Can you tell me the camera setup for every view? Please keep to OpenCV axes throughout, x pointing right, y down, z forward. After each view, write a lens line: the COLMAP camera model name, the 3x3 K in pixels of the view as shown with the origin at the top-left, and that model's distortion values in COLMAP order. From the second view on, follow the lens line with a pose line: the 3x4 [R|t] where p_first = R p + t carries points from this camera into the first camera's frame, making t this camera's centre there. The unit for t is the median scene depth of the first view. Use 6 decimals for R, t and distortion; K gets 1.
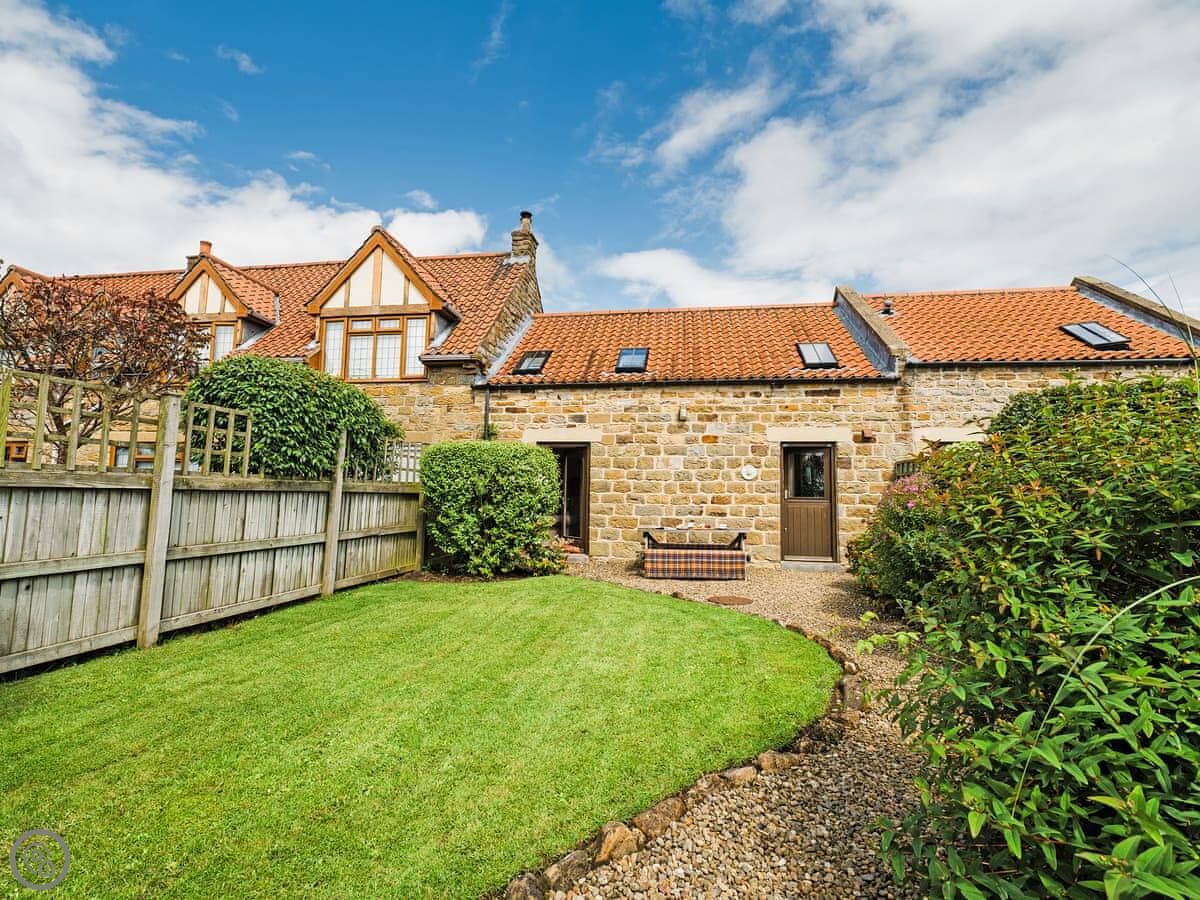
lens RADIAL K [[588.6, 0, 603.4], [0, 588.6, 456.7], [0, 0, 1]] dist [-0.004505, -0.001684]
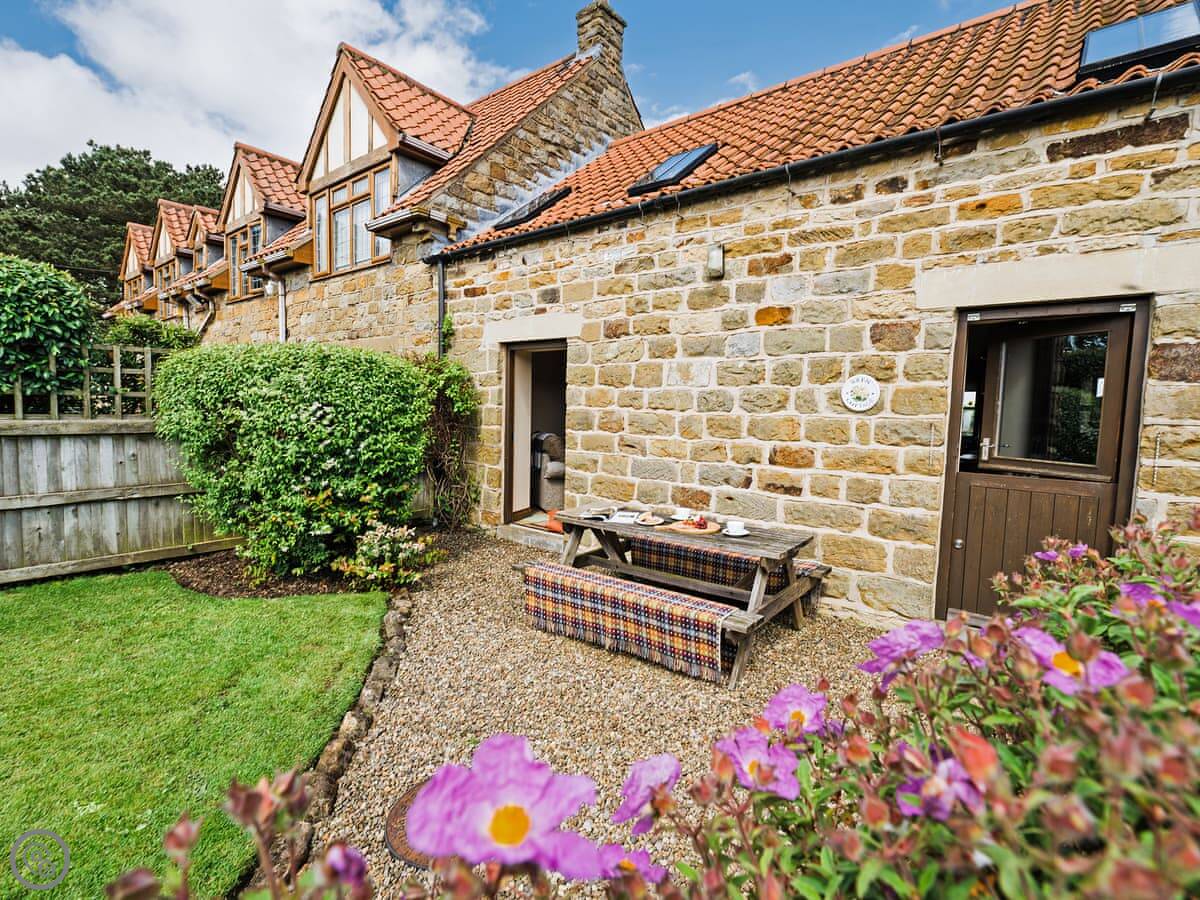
lens RADIAL K [[588.6, 0, 603.4], [0, 588.6, 456.7], [0, 0, 1]] dist [-0.004505, -0.001684]
pose [[0.849304, 0.051259, -0.525410, 0.307406], [0.027859, 0.989536, 0.141573, 0.008089], [0.527169, -0.134876, 0.838989, 0.558751]]
